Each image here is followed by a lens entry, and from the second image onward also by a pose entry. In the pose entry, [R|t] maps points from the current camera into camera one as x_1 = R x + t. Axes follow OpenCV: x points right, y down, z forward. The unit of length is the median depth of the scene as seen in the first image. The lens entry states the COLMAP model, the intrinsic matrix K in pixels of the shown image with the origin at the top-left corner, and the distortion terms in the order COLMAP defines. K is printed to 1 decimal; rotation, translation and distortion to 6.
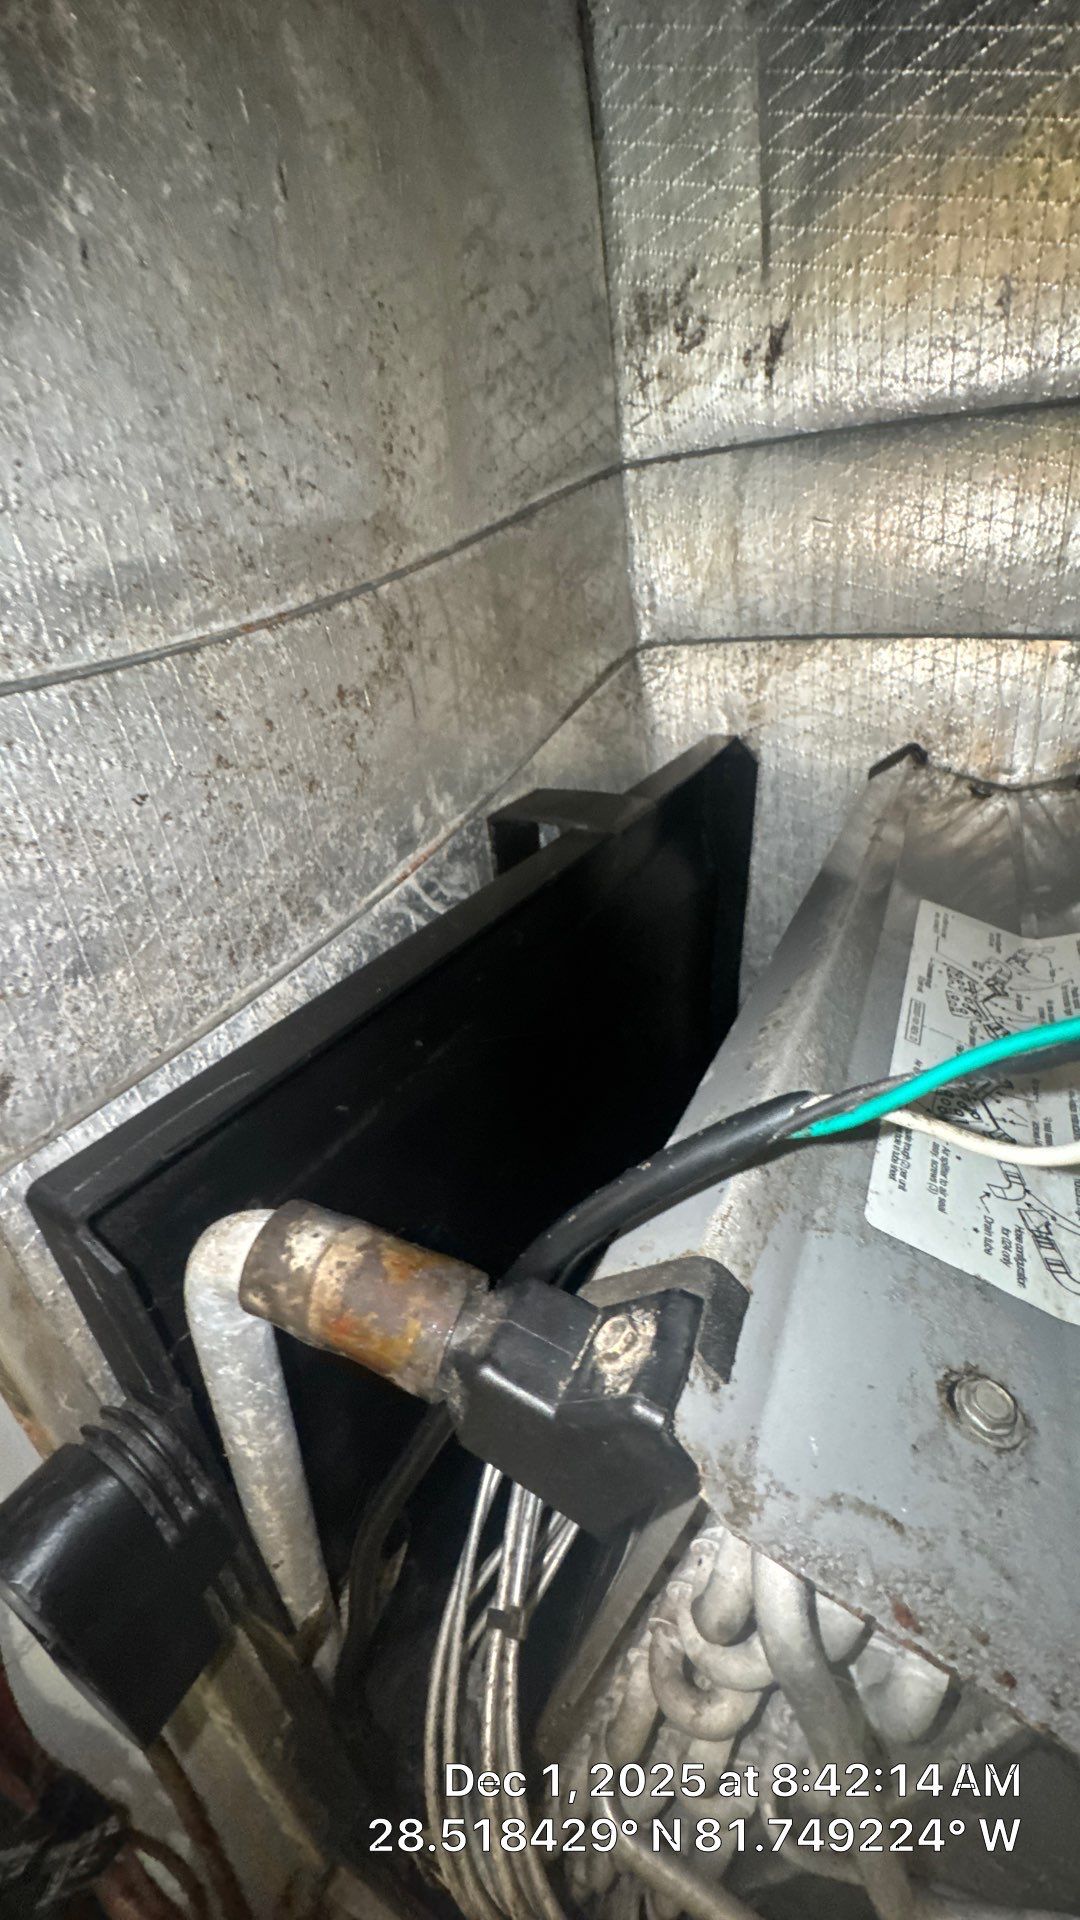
lens RADIAL K [[785.3, 0, 532.3], [0, 785.3, 963.5], [0, 0, 1]] dist [-0.002667, -0.000586]
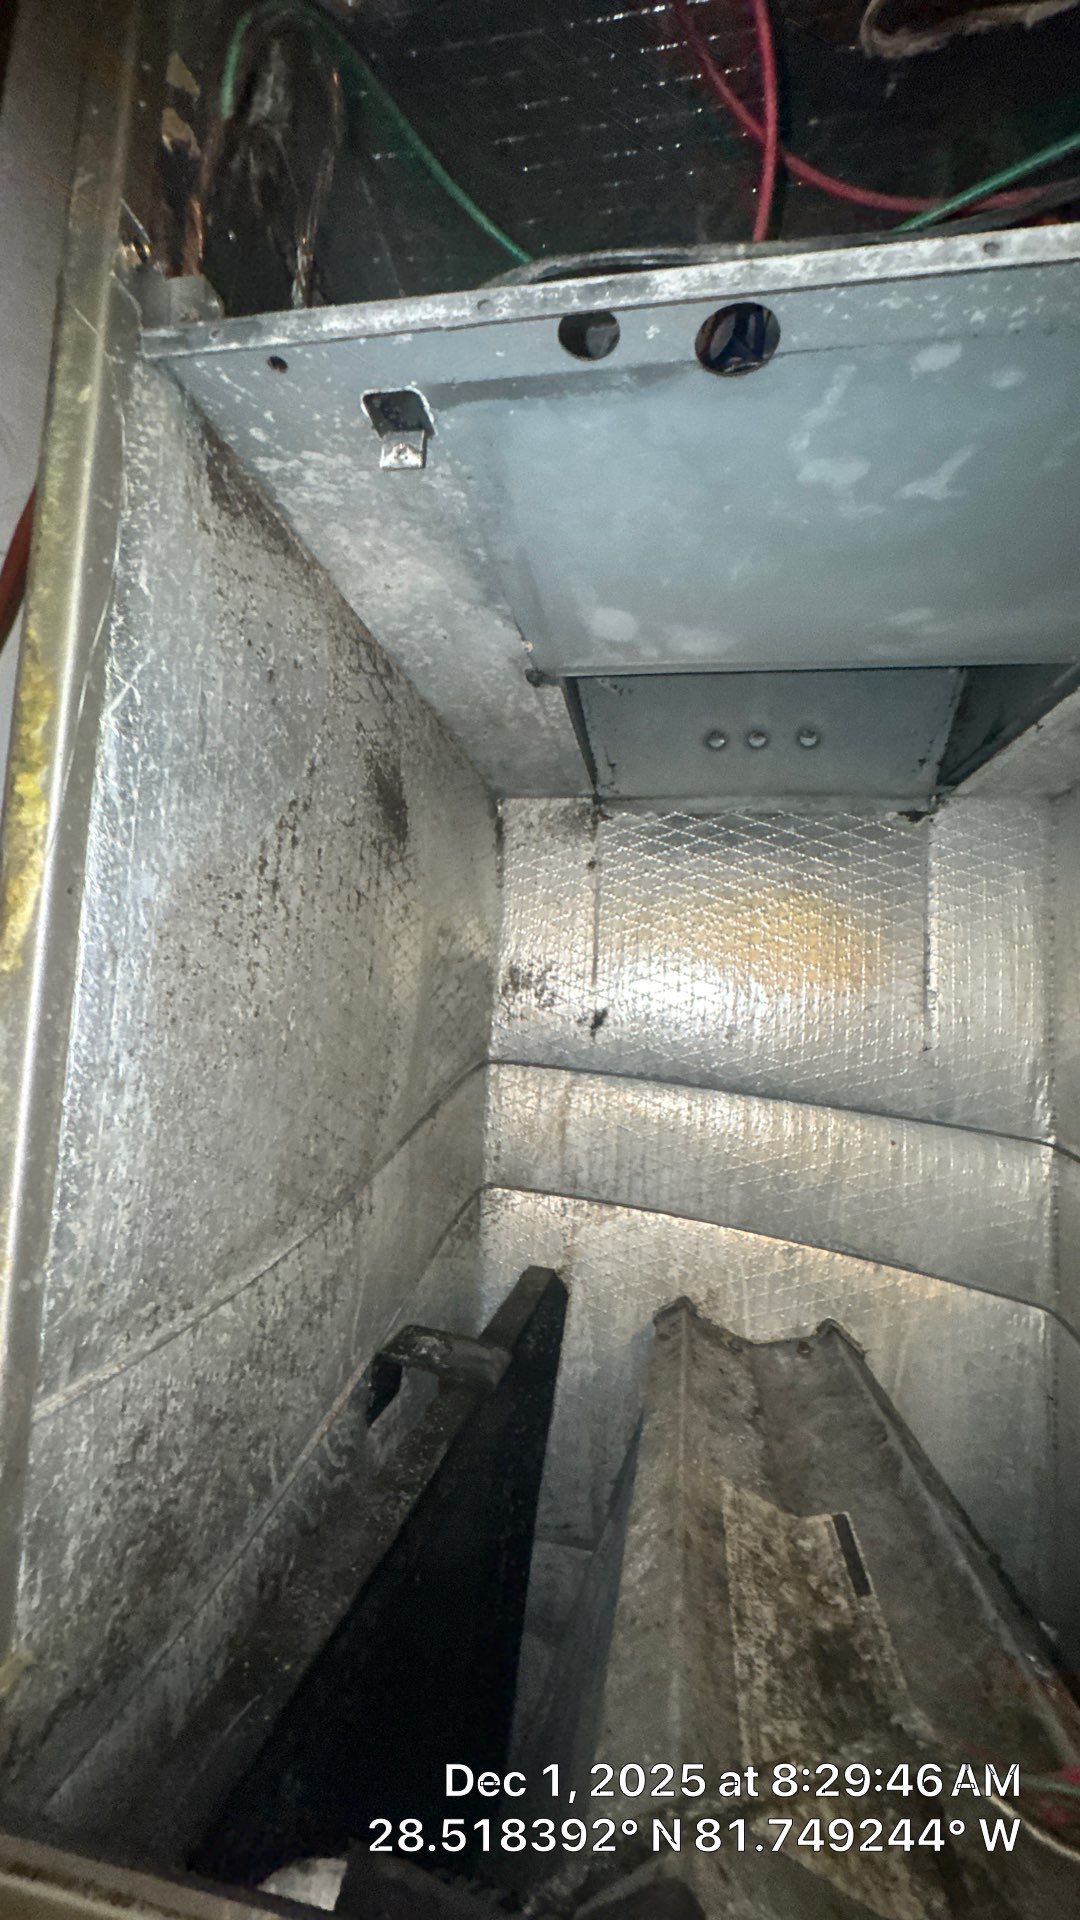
lens RADIAL K [[783.9, 0, 540.6], [0, 783.9, 950.5], [0, 0, 1]] dist [-0.002114, -0.000426]
pose [[0.940023, 0.207888, 0.270443, -0.220542], [-0.042540, 0.858085, -0.511742, -0.100070], [-0.338448, 0.469545, 0.815464, -0.262528]]
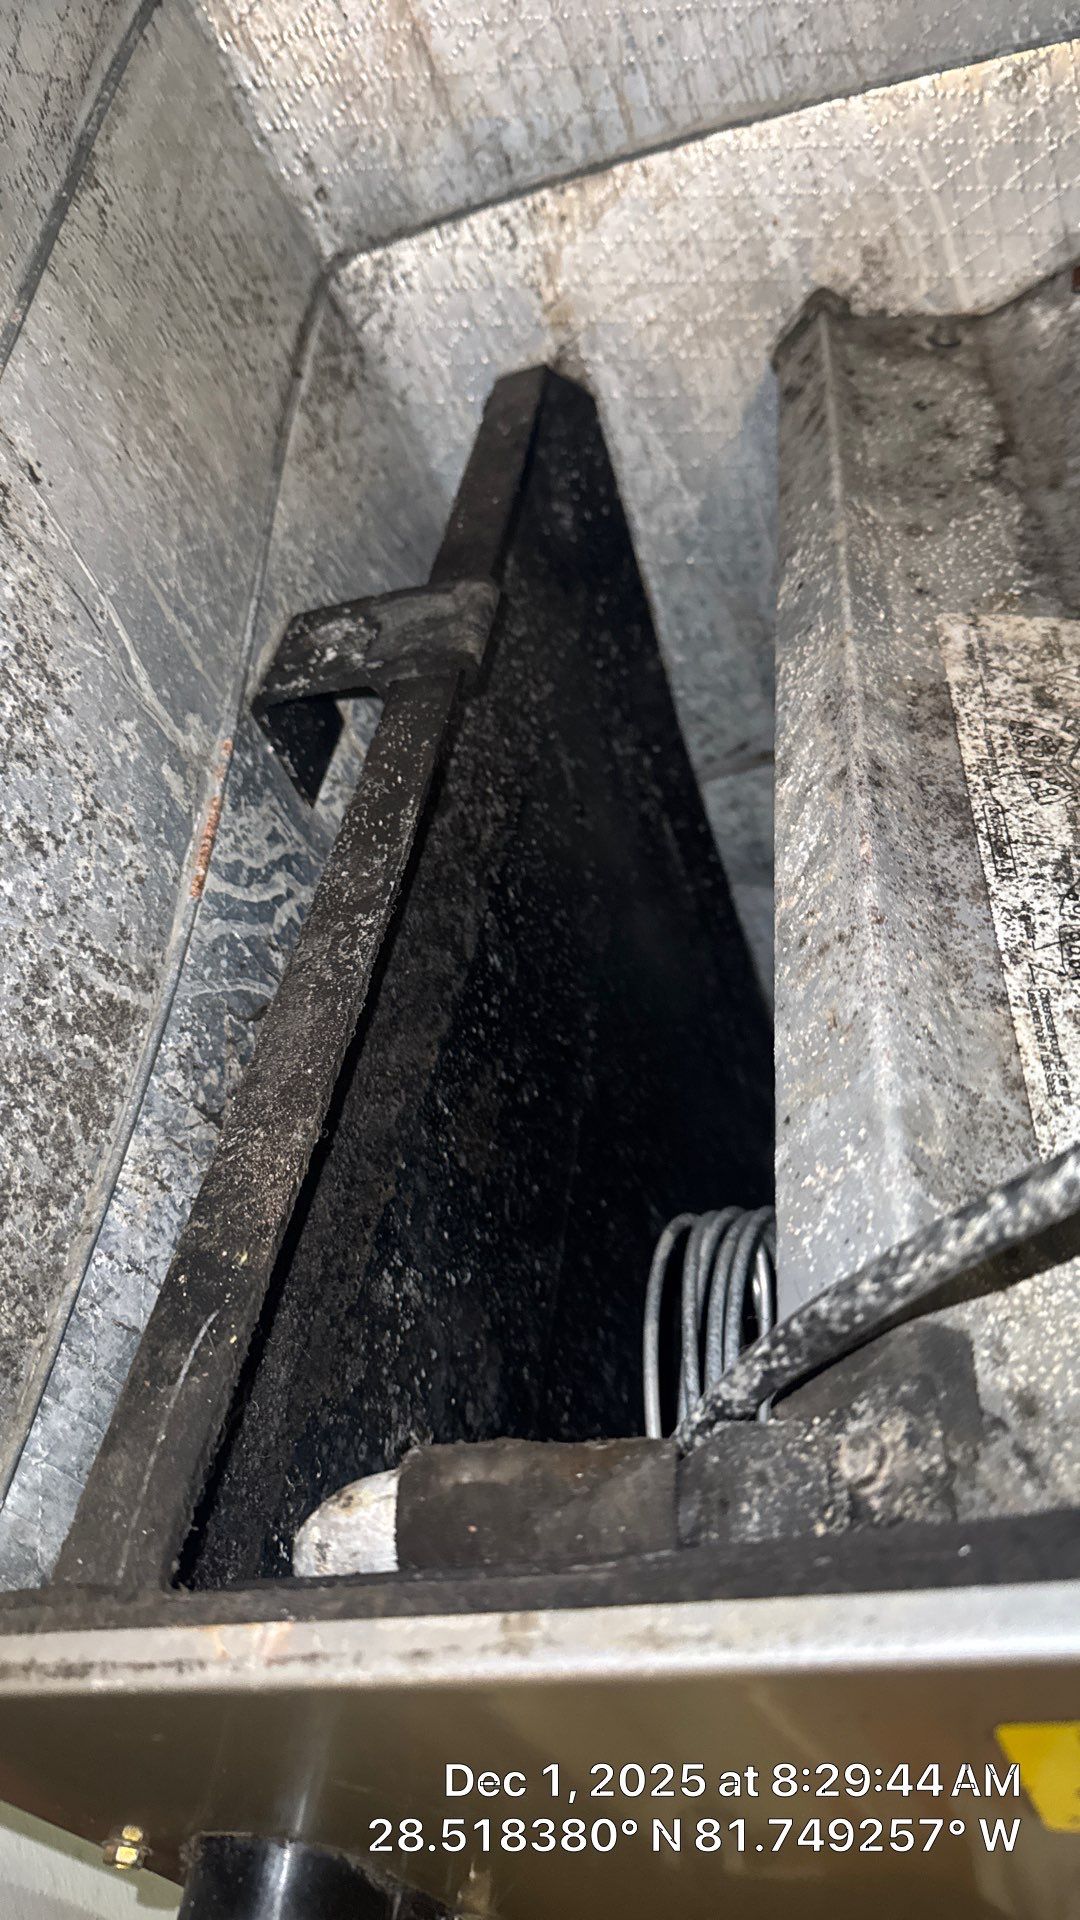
lens RADIAL K [[1417.7, 0, 540.0], [0, 1417.7, 960.0], [0, 0, 1]] dist [0.052933, -0.105873]
pose [[0.907179, -0.404527, 0.115687, -0.049555], [0.374793, 0.901903, 0.214712, -0.134069], [-0.191195, -0.151424, 0.969802, -0.110197]]
